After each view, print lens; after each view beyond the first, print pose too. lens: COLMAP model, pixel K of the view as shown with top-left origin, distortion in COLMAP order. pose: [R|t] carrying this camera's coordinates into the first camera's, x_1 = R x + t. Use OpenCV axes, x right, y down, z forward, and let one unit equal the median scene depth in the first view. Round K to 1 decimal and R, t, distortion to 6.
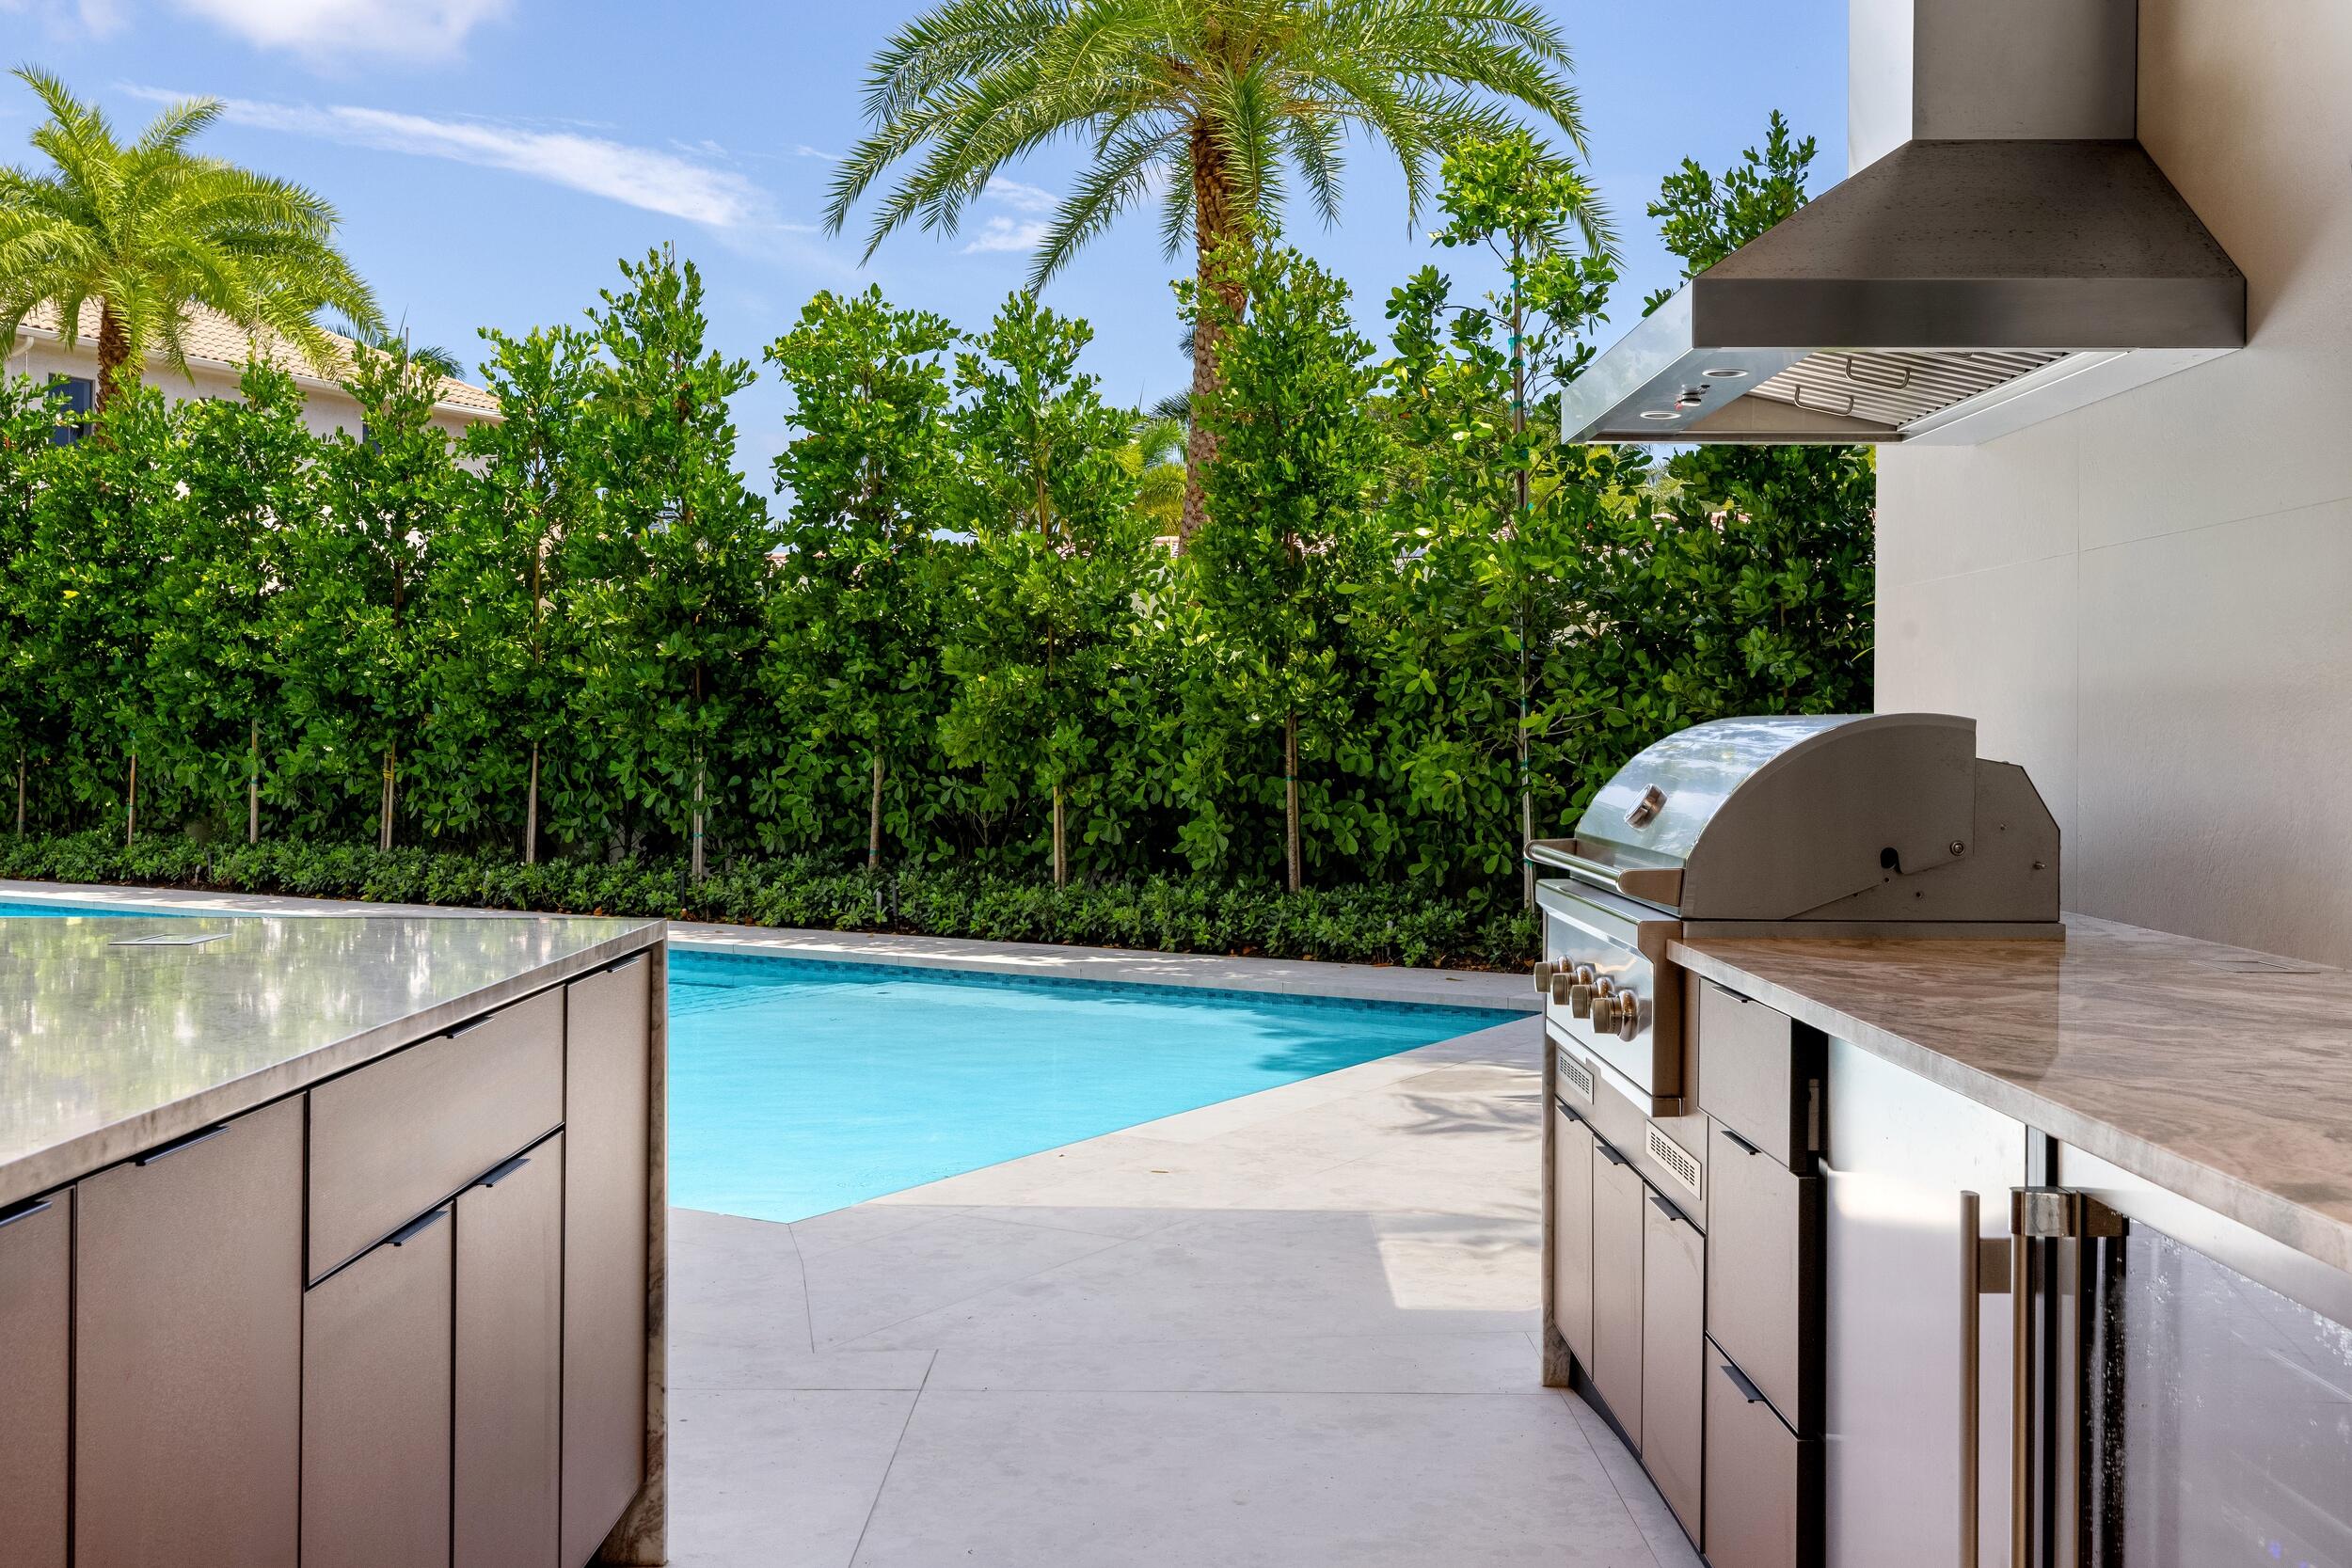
lens RADIAL K [[2267.8, 0, 1204.9], [0, 2267.8, 750.4], [0, 0, 1]] dist [-0.008724, 0.006030]
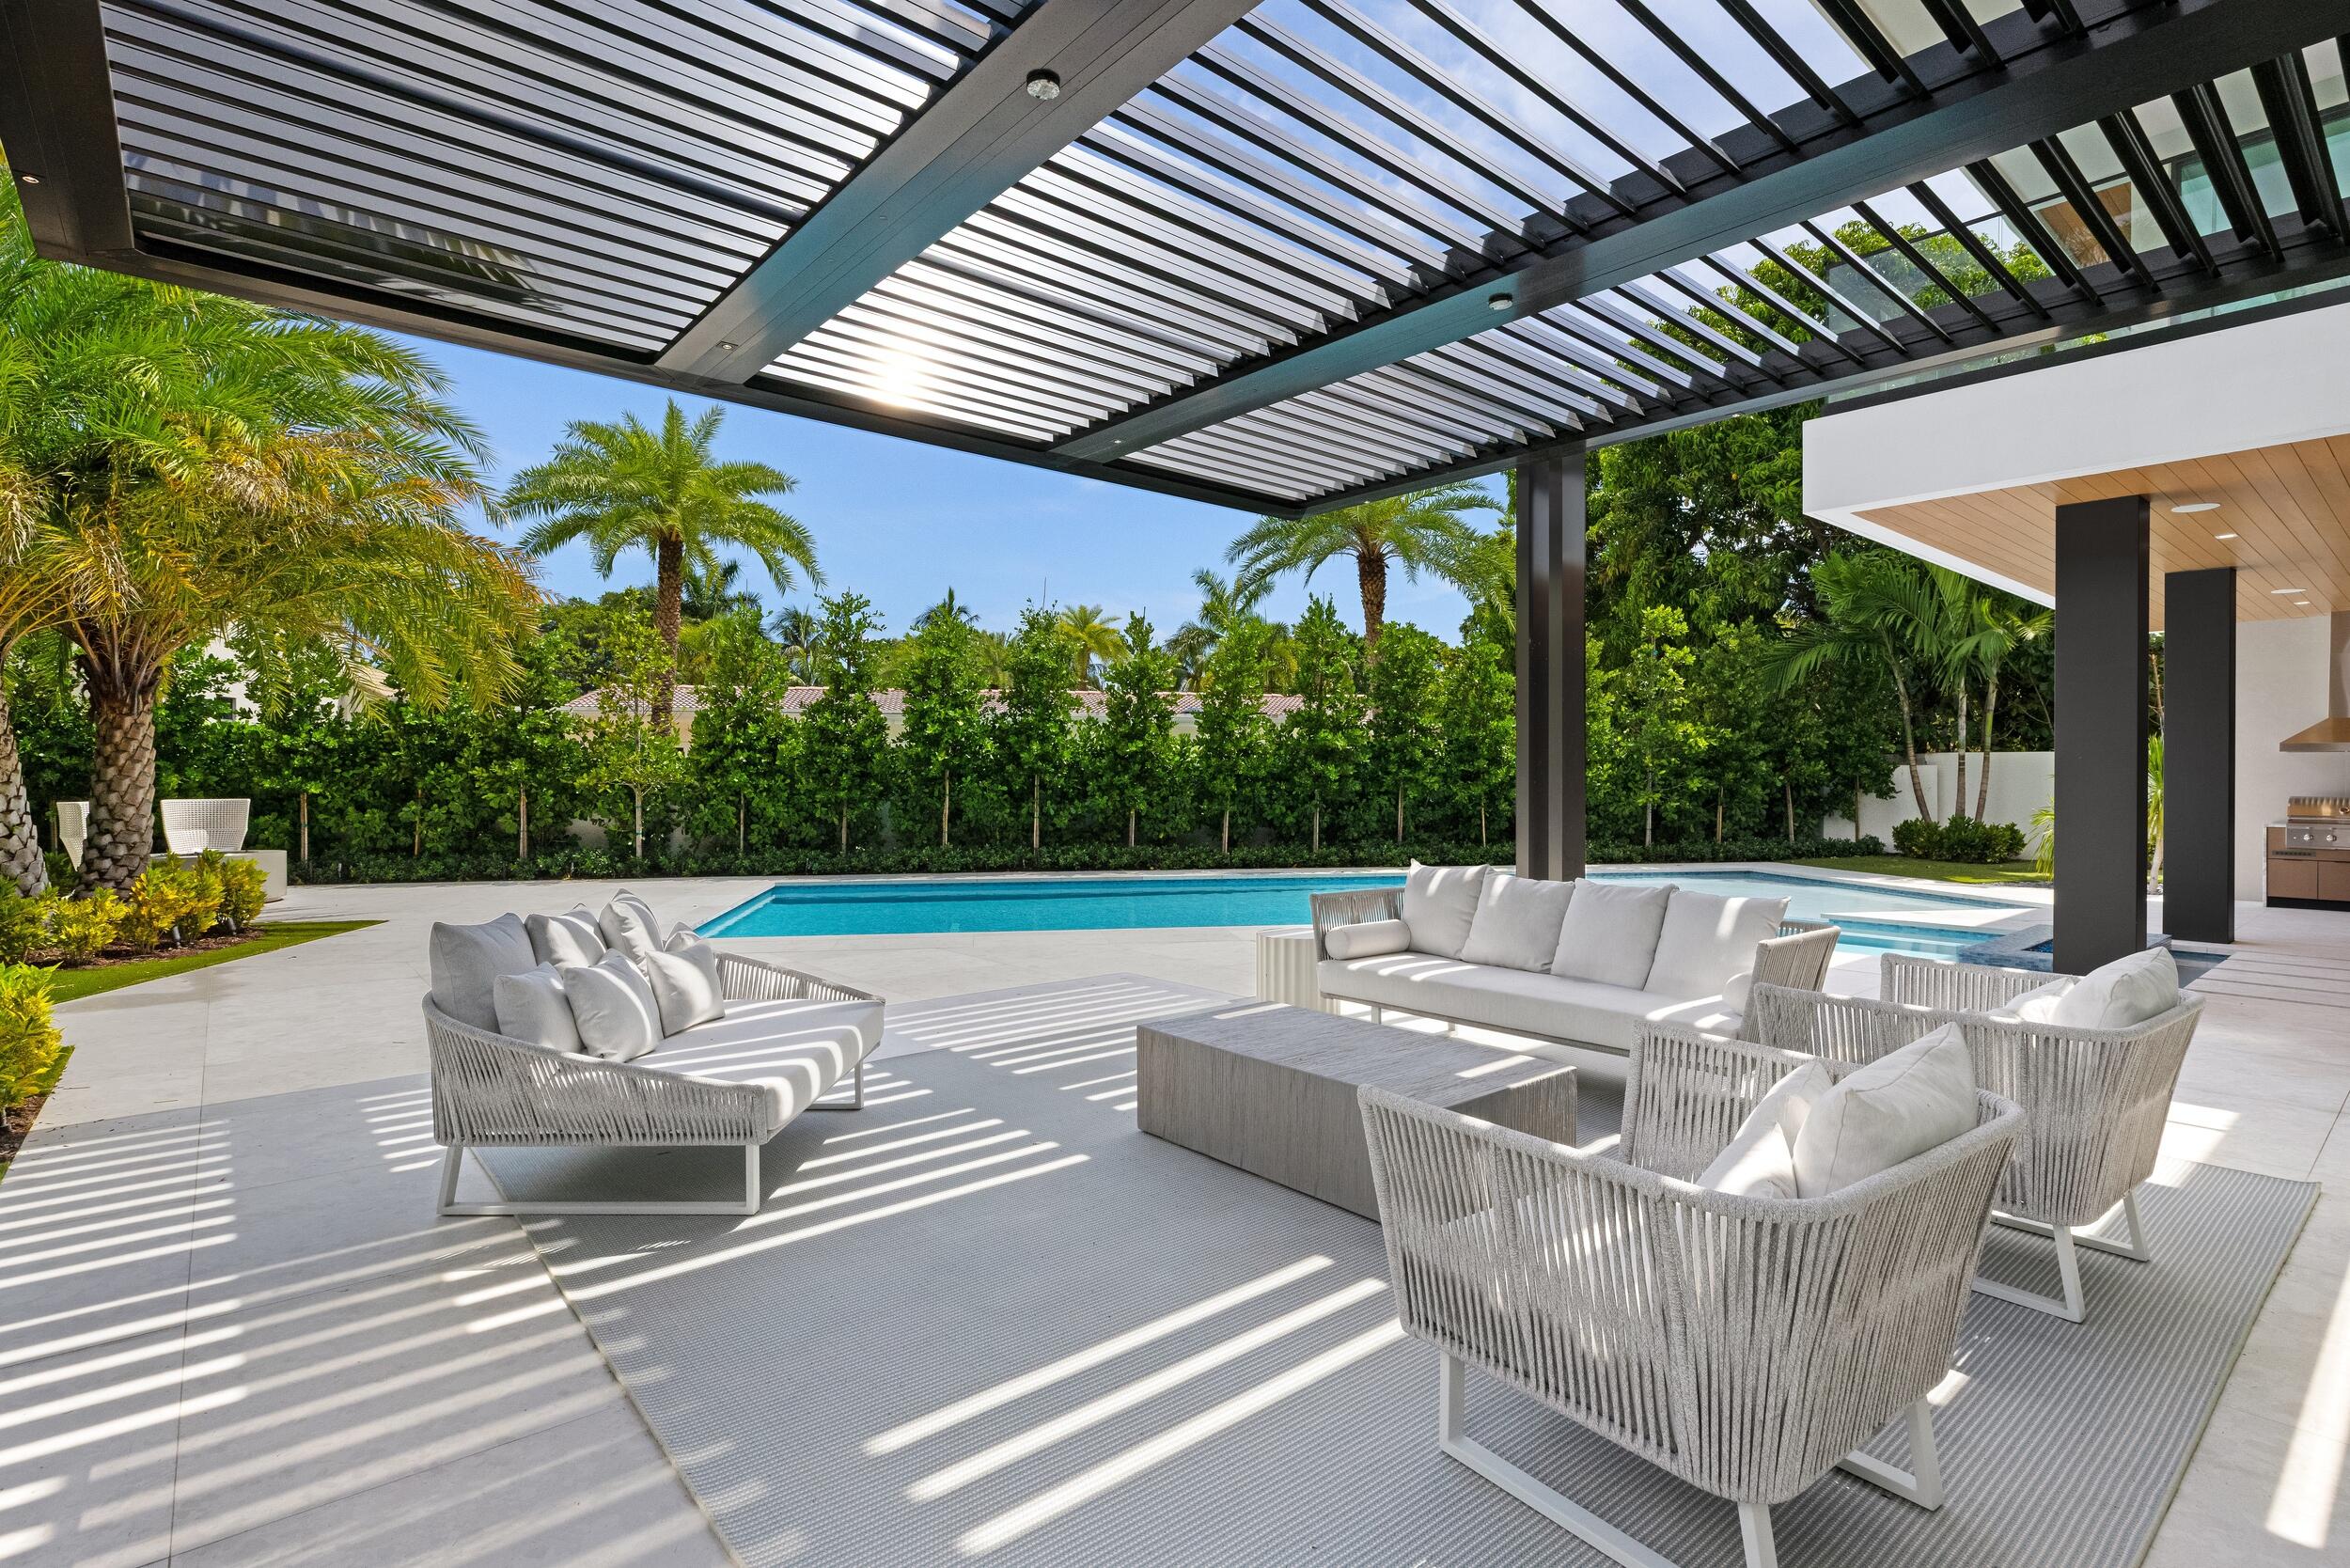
lens RADIAL K [[1125.1, 0, 1177.0], [0, 1125.1, 786.0], [0, 0, 1]] dist [-0.005229, 0.000150]
pose [[0.766120, -0.010107, 0.642618, -1.185589], [0.008605, 0.999948, 0.005468, -0.022843], [-0.642640, 0.001341, 0.766167, 0.172048]]
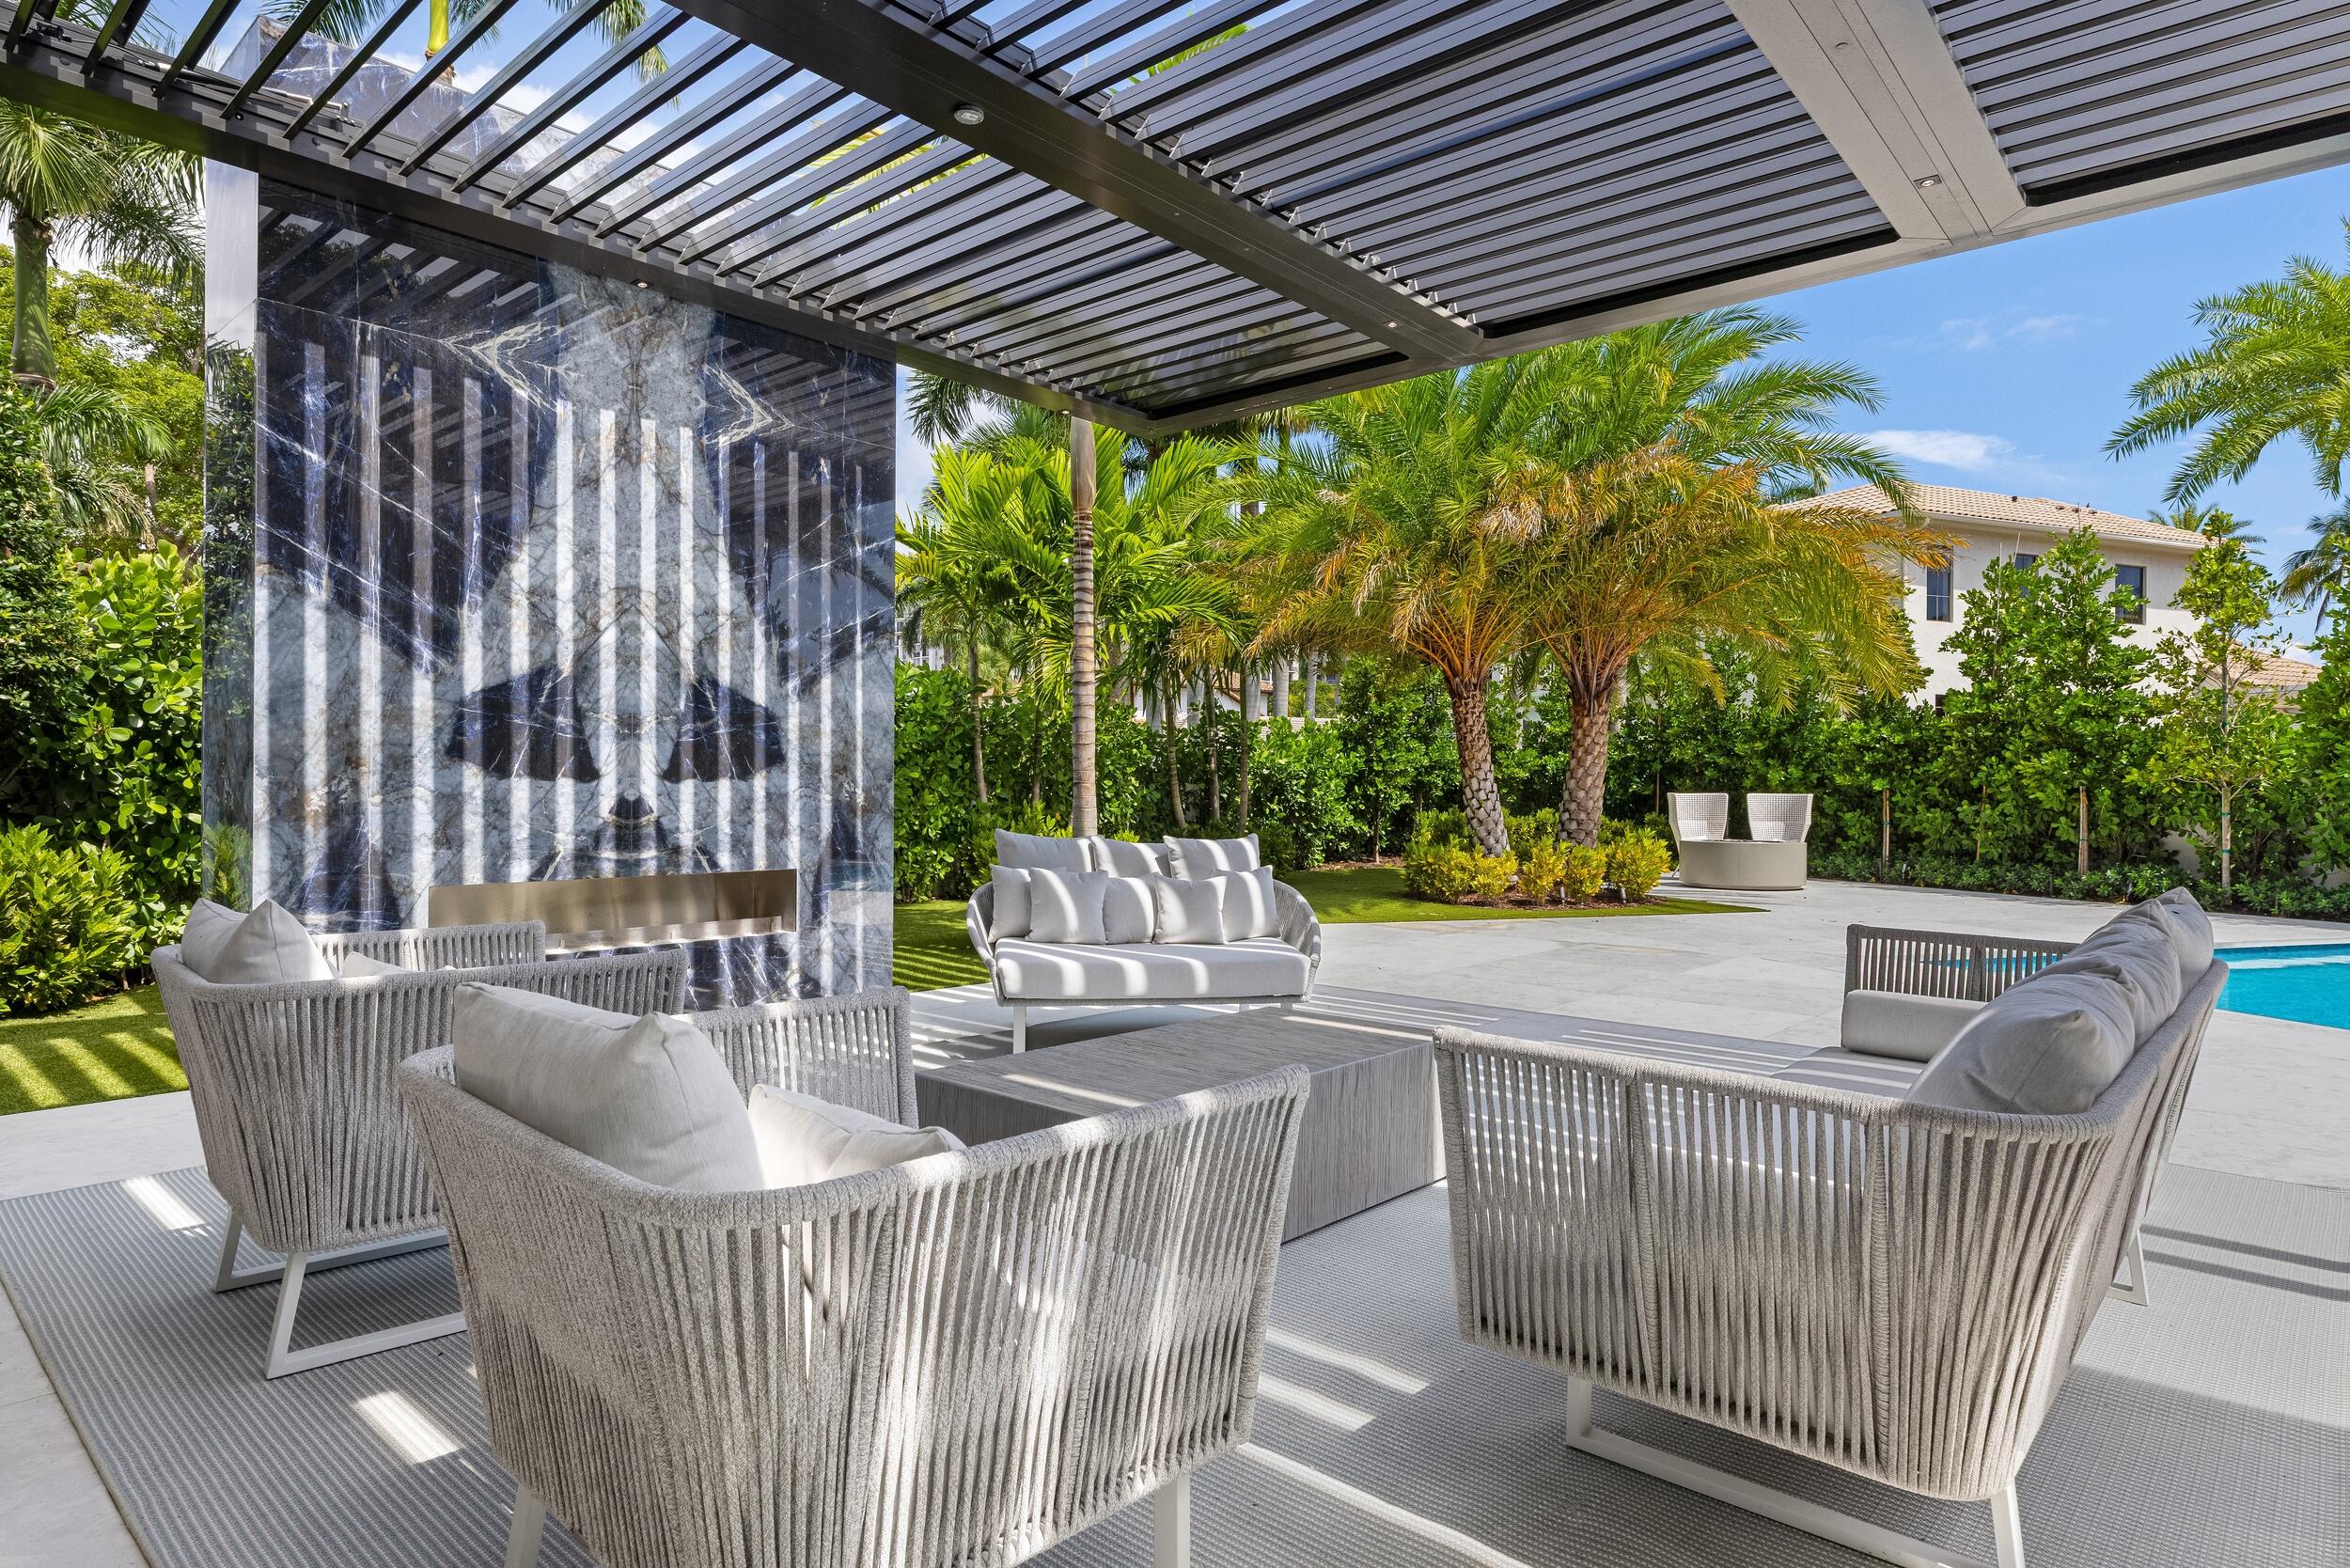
lens RADIAL K [[1310.1, 0, 1178.4], [0, 1310.1, 785.7], [0, 0, 1]] dist [0.003302, 0.000165]
pose [[0.744048, 0.003133, -0.668119, -0.793775], [-0.011653, 0.999898, -0.008289, -0.003390], [0.668024, 0.013953, 0.744009, 0.172129]]
